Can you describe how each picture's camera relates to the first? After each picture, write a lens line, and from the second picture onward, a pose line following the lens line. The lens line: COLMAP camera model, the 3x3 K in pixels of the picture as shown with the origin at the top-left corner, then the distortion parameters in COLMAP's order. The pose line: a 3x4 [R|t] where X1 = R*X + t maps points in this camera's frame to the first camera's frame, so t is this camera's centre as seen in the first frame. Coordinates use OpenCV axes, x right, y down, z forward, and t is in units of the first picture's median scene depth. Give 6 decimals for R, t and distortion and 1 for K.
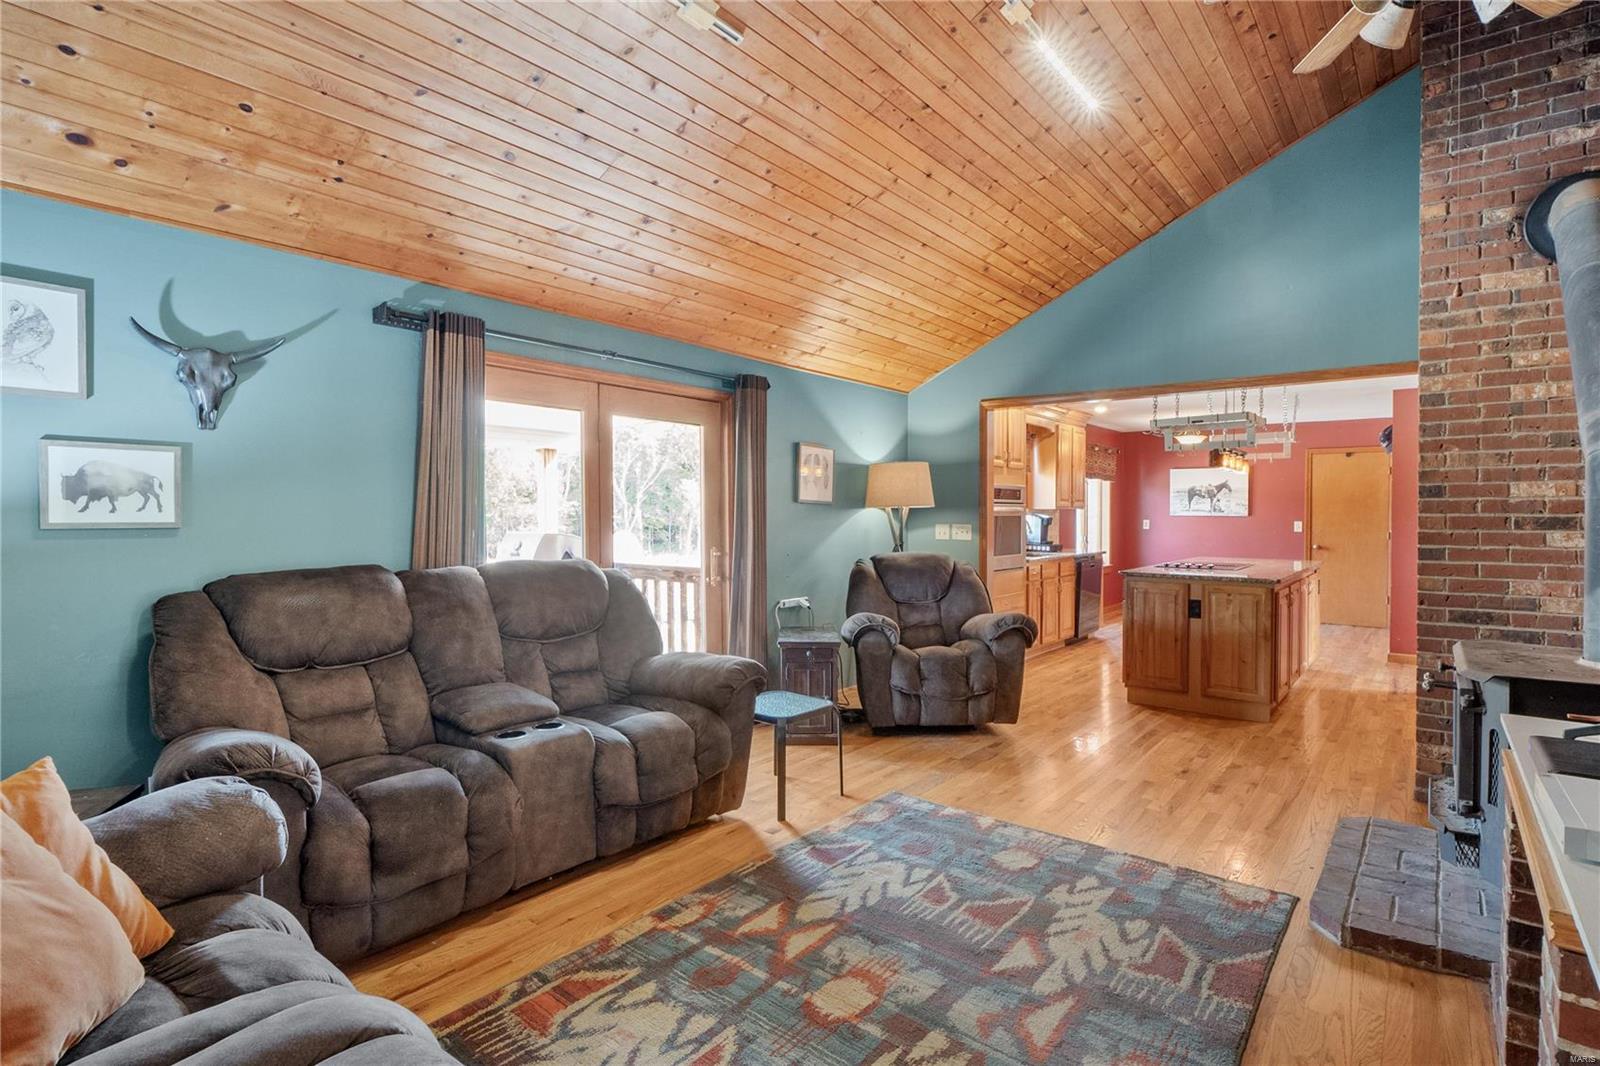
lens RADIAL K [[779.5, 0, 799.7], [0, 779.5, 529.8], [0, 0, 1]] dist [-0.003359, -0.003172]
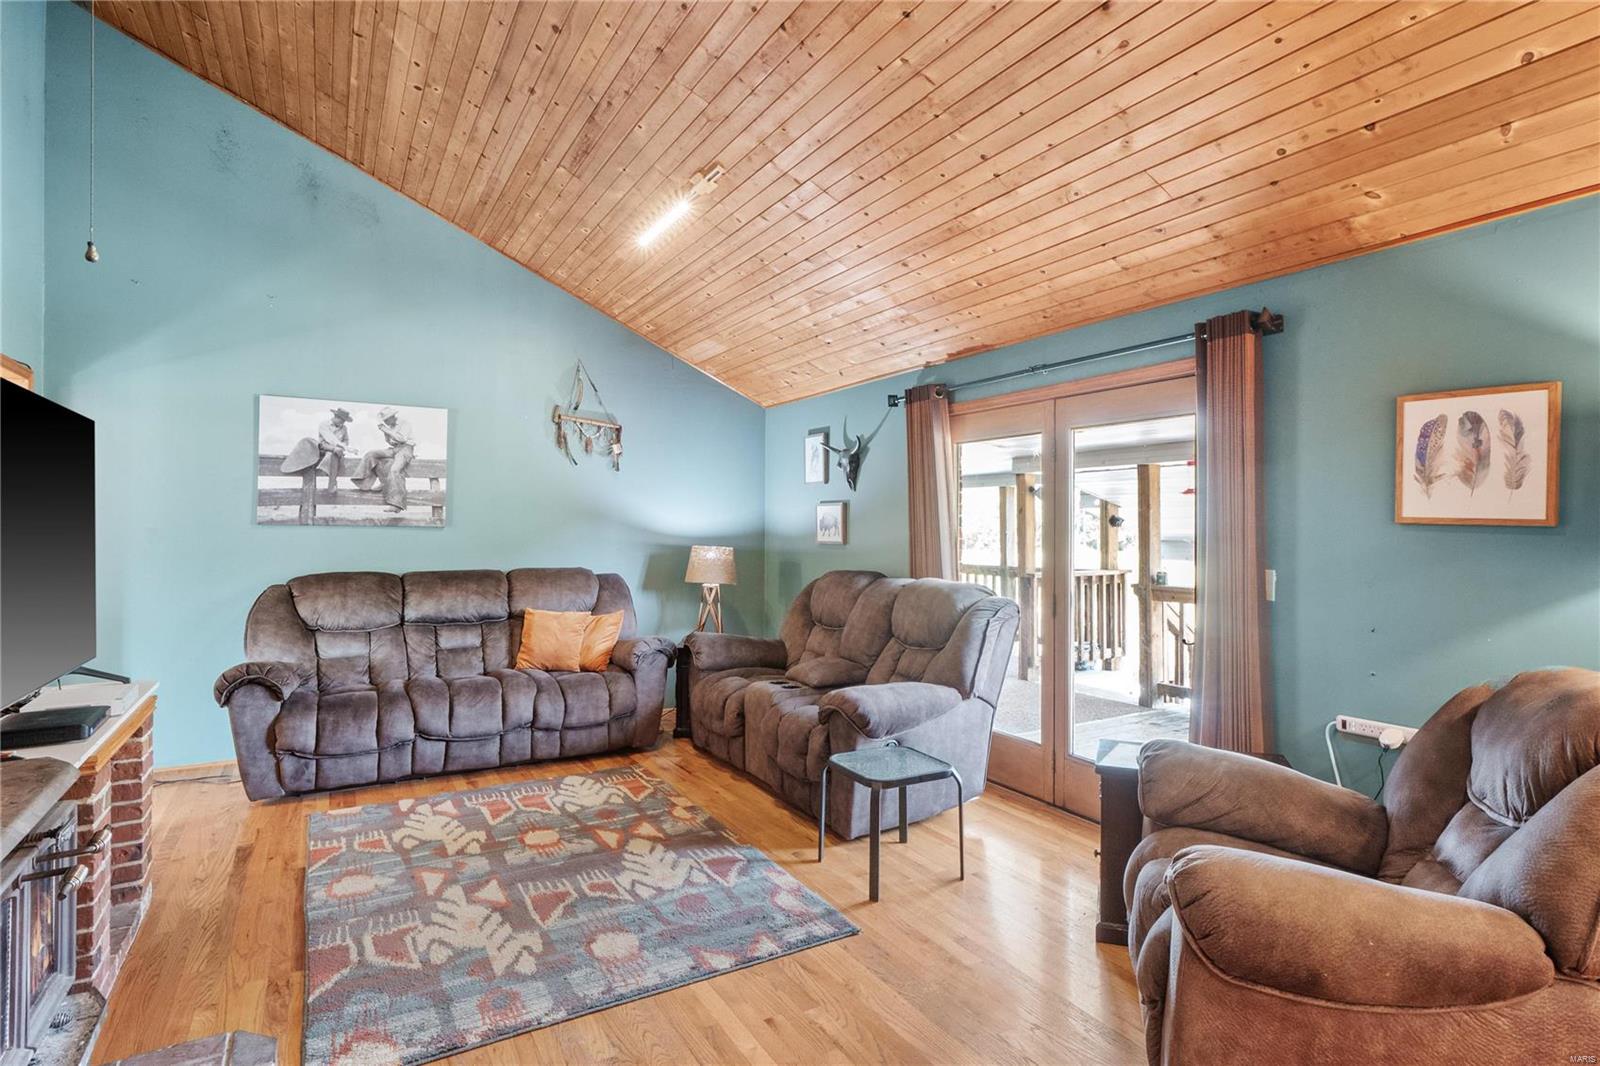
lens RADIAL K [[779.5, 0, 784.9], [0, 779.5, 532.8], [0, 0, 1]] dist [-0.003359, -0.003172]
pose [[-0.335225, 0.001529, -0.942137, 1.166662], [-0.025118, 0.999629, 0.010560, -0.053377], [0.941803, 0.027205, -0.335062, 1.652460]]
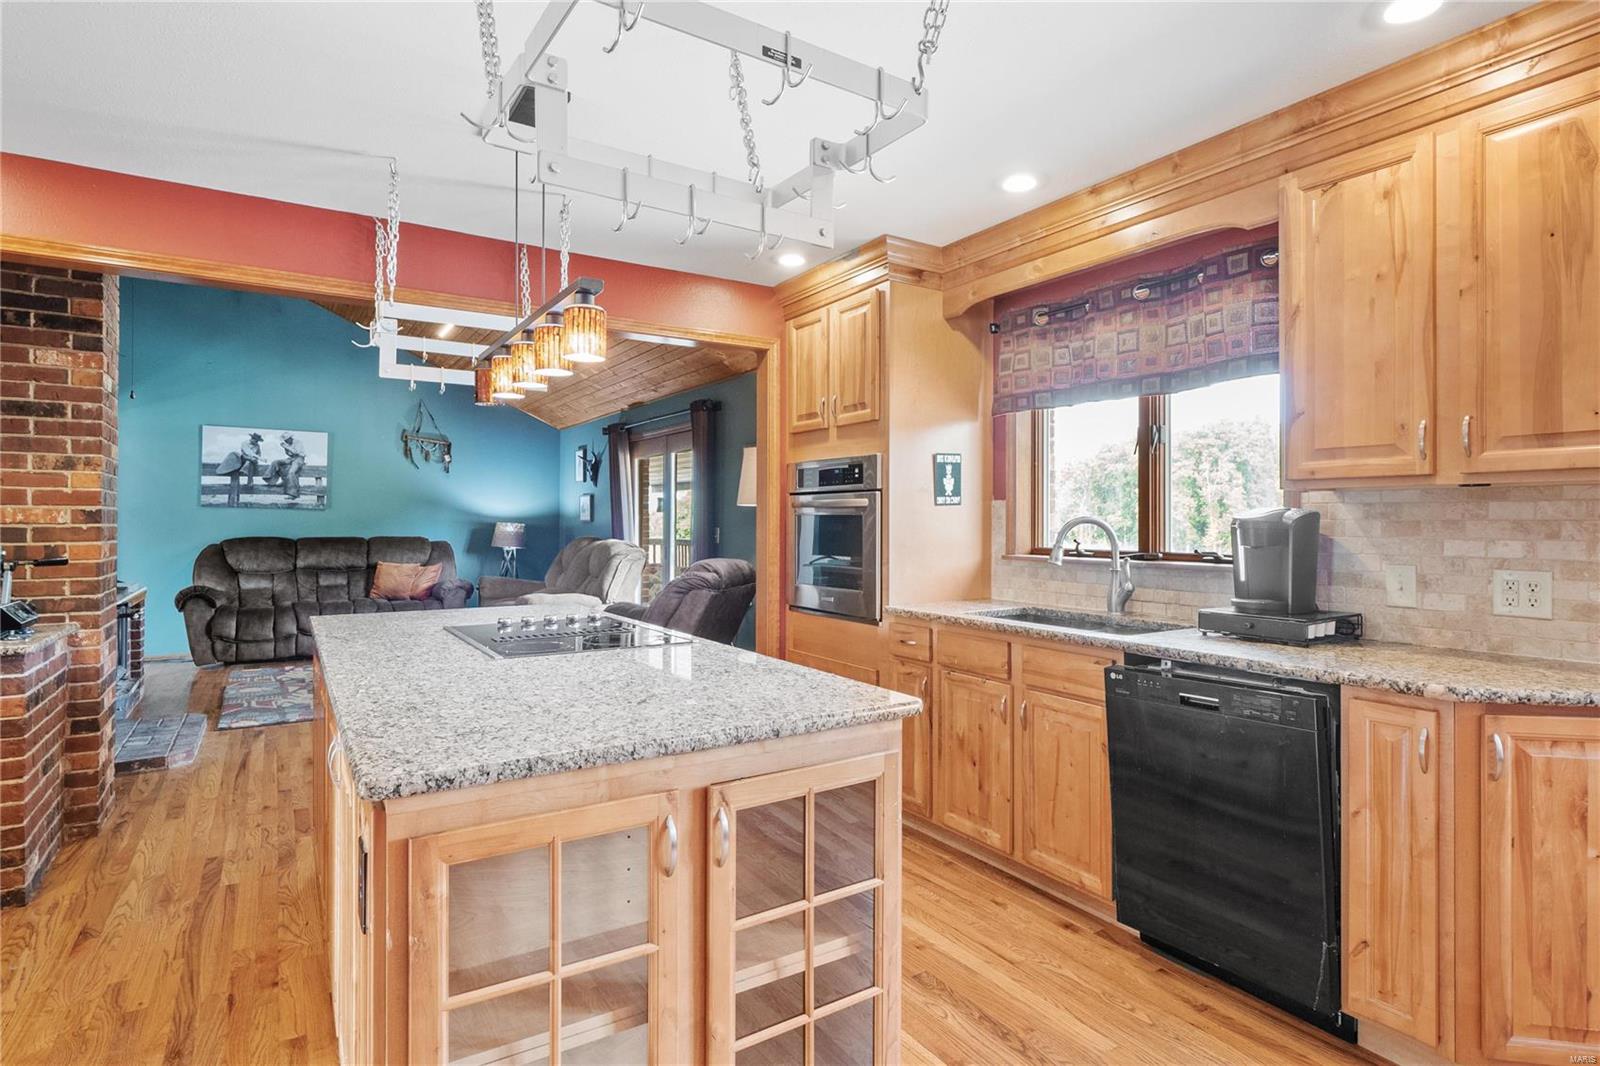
lens RADIAL K [[779.5, 0, 765.1], [0, 779.5, 526.9], [0, 0, 1]] dist [-0.003359, -0.003172]
pose [[-0.304714, -0.000100, -0.952444, 1.980847], [-0.028095, 0.999566, 0.008884, -0.031149], [0.952030, 0.029466, -0.304584, 2.759168]]
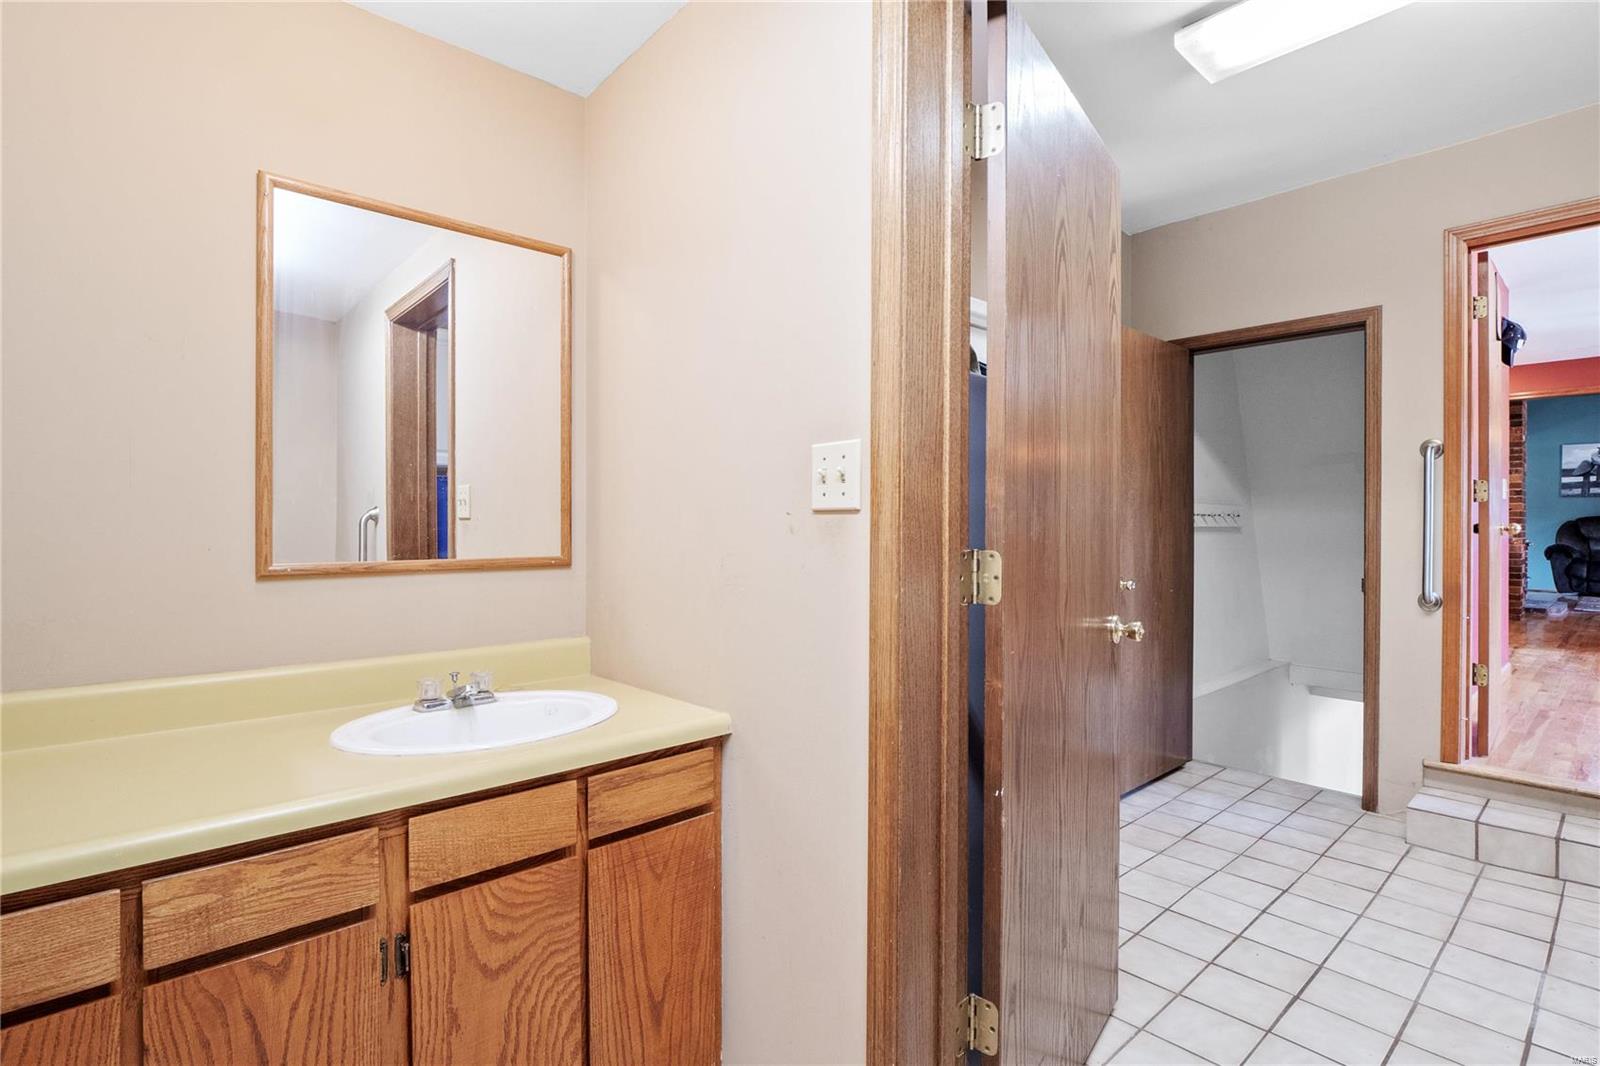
lens RADIAL K [[767.2, 0, 801.9], [0, 767.2, 531.9], [0, 0, 1]] dist [-0.014755, -0.000451]
pose [[-0.989602, -0.009302, 0.143534, 3.565845], [-0.005846, 0.999683, 0.024487, 0.096427], [-0.143716, 0.023394, -0.989342, 4.813792]]
